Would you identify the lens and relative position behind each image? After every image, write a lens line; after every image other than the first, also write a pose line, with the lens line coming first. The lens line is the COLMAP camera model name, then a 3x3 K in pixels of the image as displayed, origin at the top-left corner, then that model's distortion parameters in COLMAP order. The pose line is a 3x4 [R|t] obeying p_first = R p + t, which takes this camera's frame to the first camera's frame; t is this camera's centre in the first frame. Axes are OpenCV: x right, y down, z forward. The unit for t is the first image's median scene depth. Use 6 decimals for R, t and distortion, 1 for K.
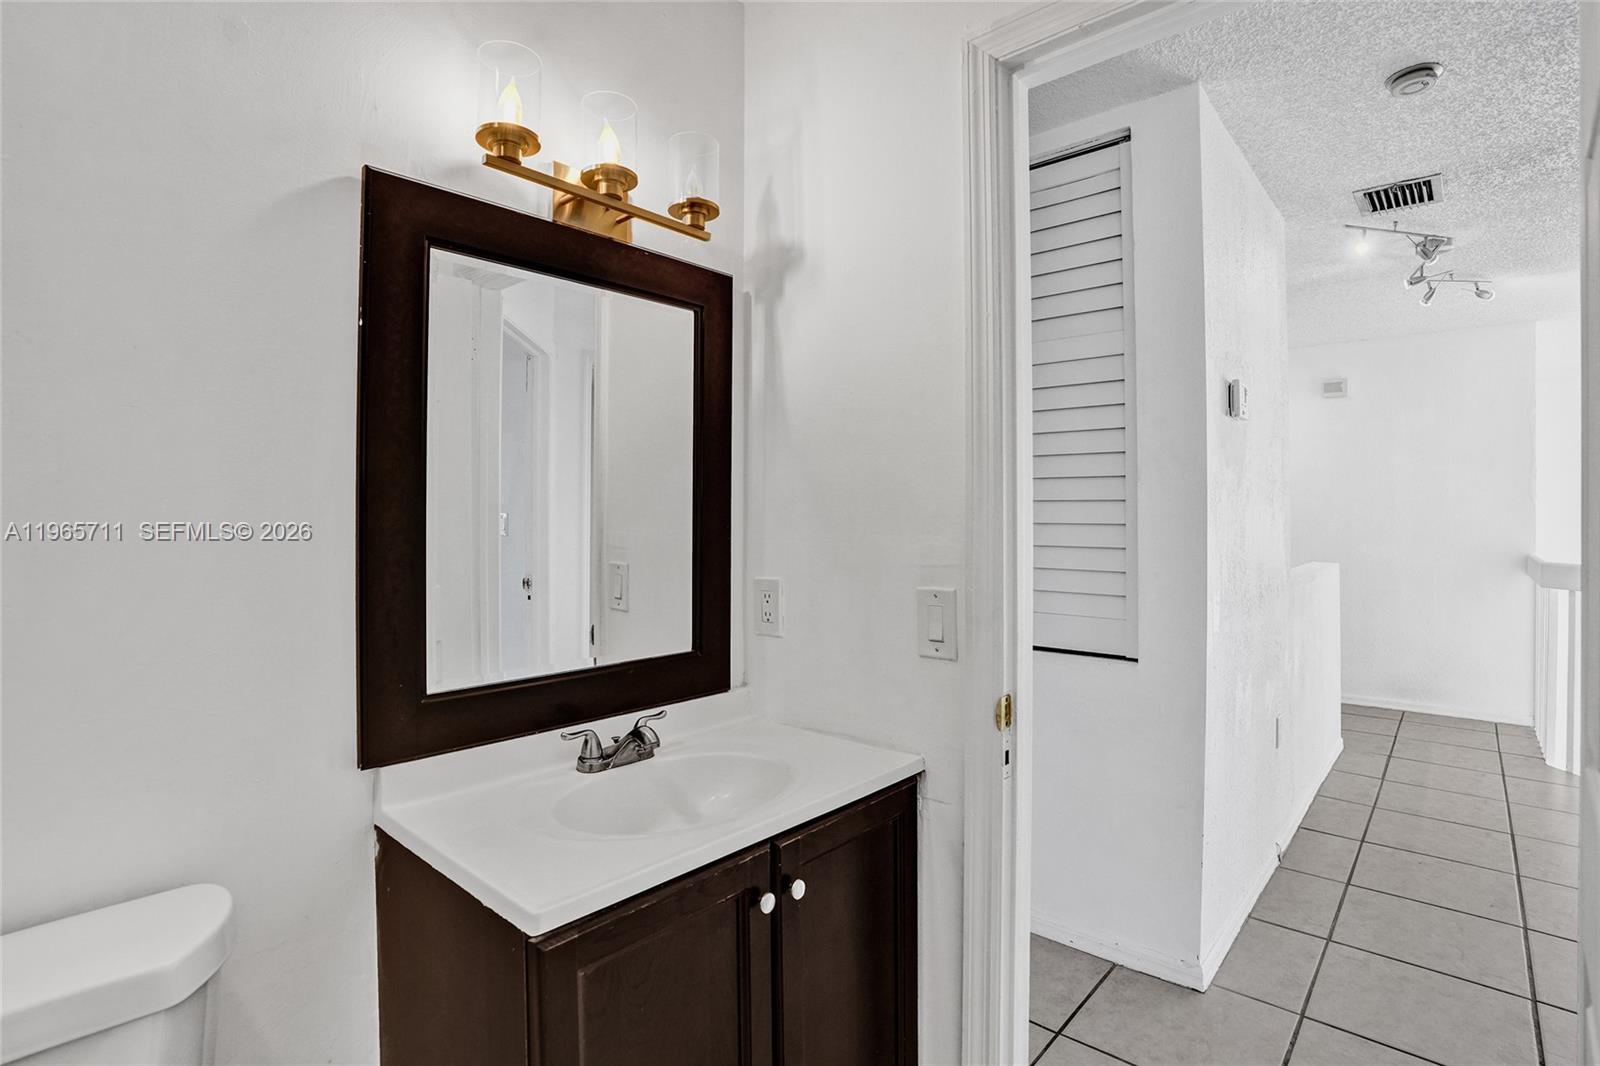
lens RADIAL K [[781.5, 0, 798.8], [0, 781.5, 528.7], [0, 0, 1]] dist [-0.063084, 0.027801]
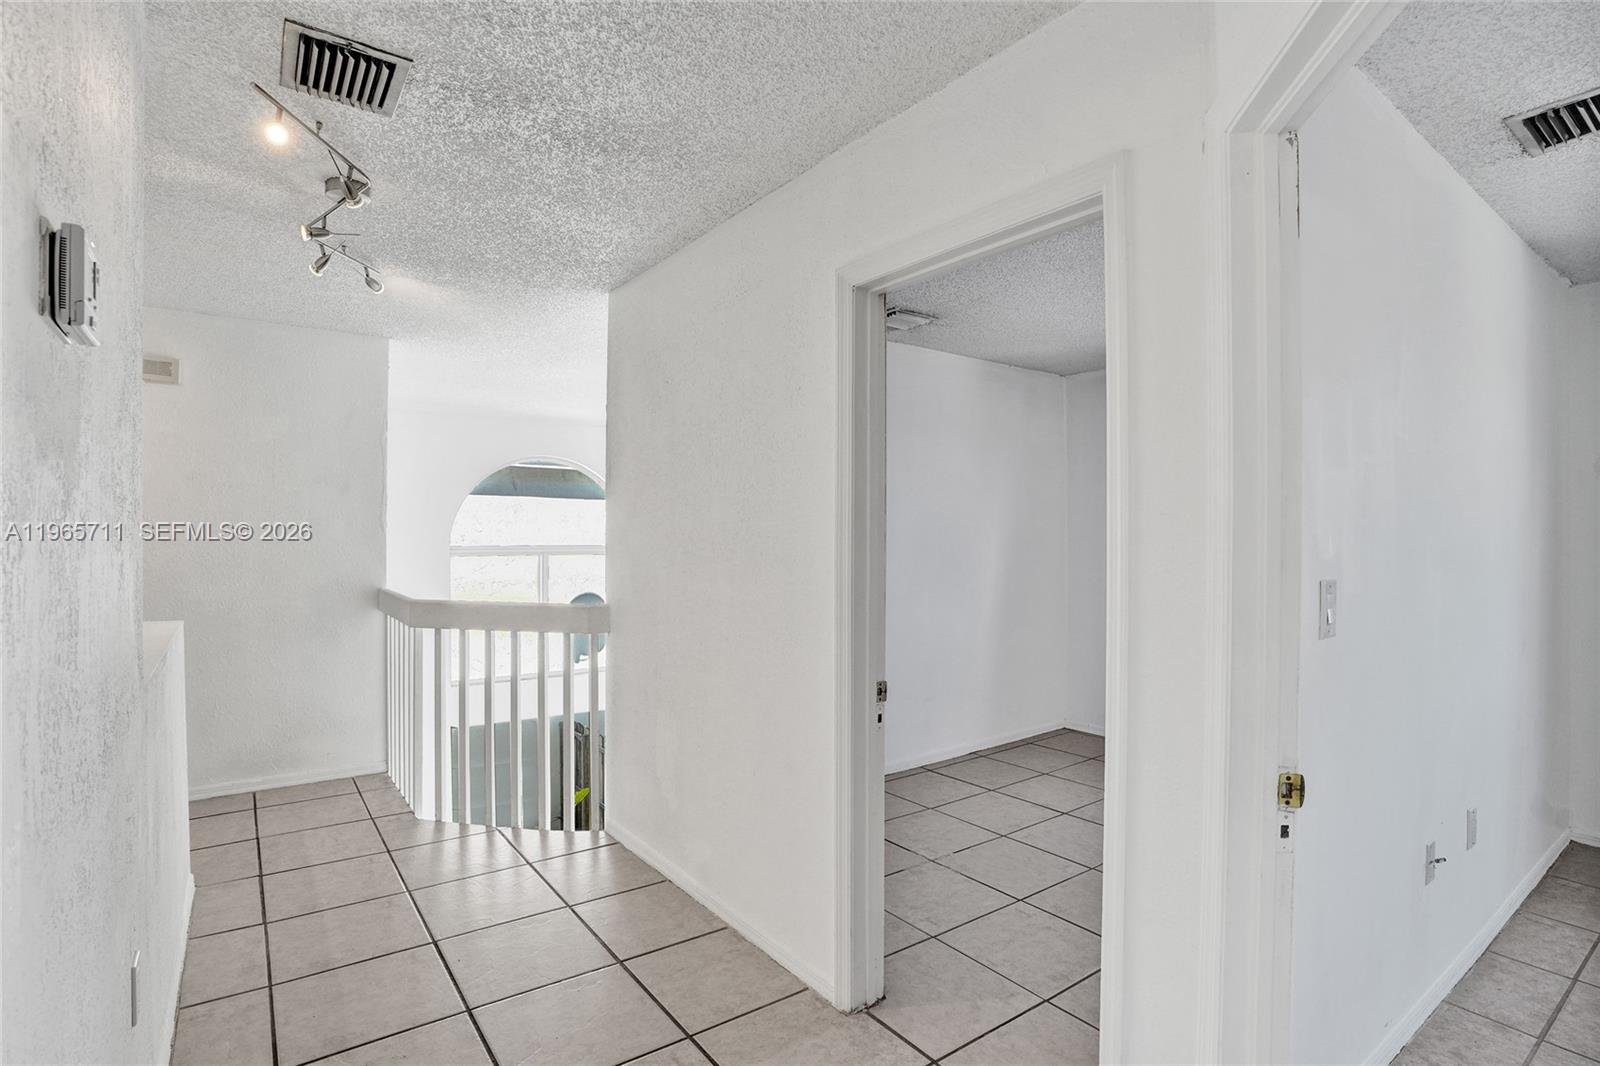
lens RADIAL K [[781.5, 0, 798.8], [0, 781.5, 528.7], [0, 0, 1]] dist [-0.063084, 0.027801]
pose [[0.205936, 0.009932, 0.978515, 0.176043], [0.013674, 0.999822, -0.013026, -0.023191], [-0.978470, 0.016062, 0.205763, 0.358108]]
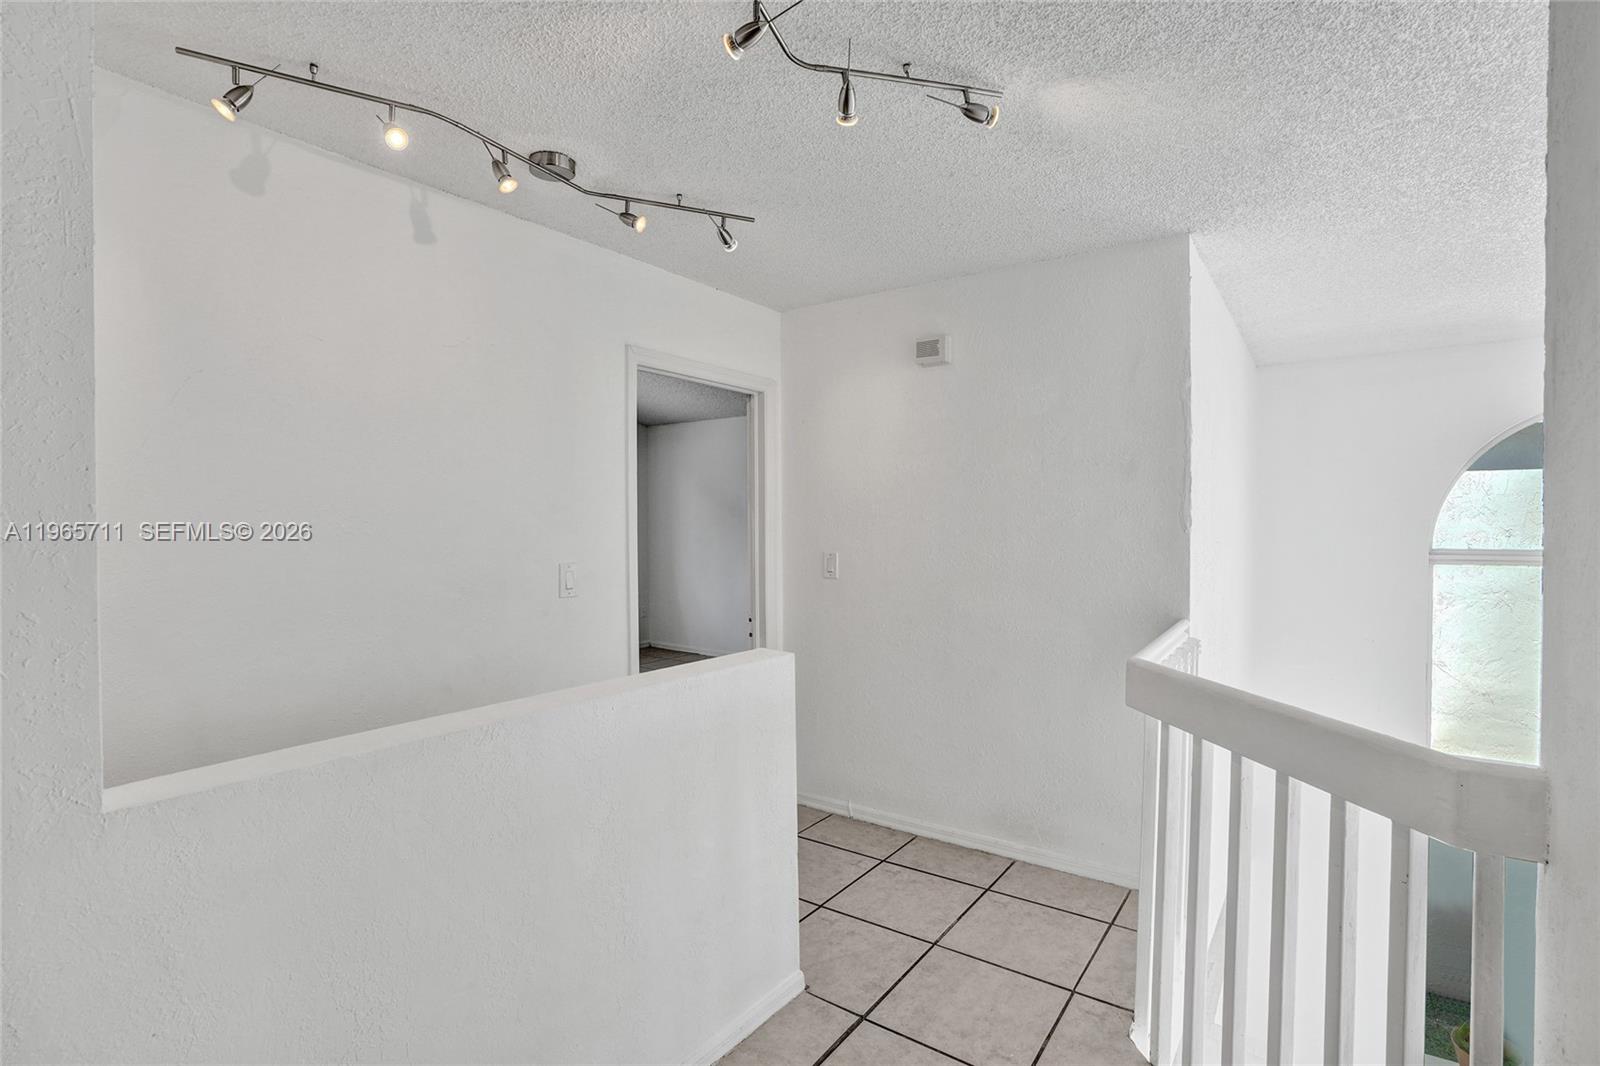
lens RADIAL K [[753.0, 0, 800.0], [0, 753.0, 533.0], [0, 0, 1]] dist [-0.063640, 0.025221]
pose [[0.992889, -0.000437, 0.119042, 0.703662], [0.000723, 0.999997, -0.002362, -0.041951], [-0.119041, 0.002431, 0.992886, 0.527731]]
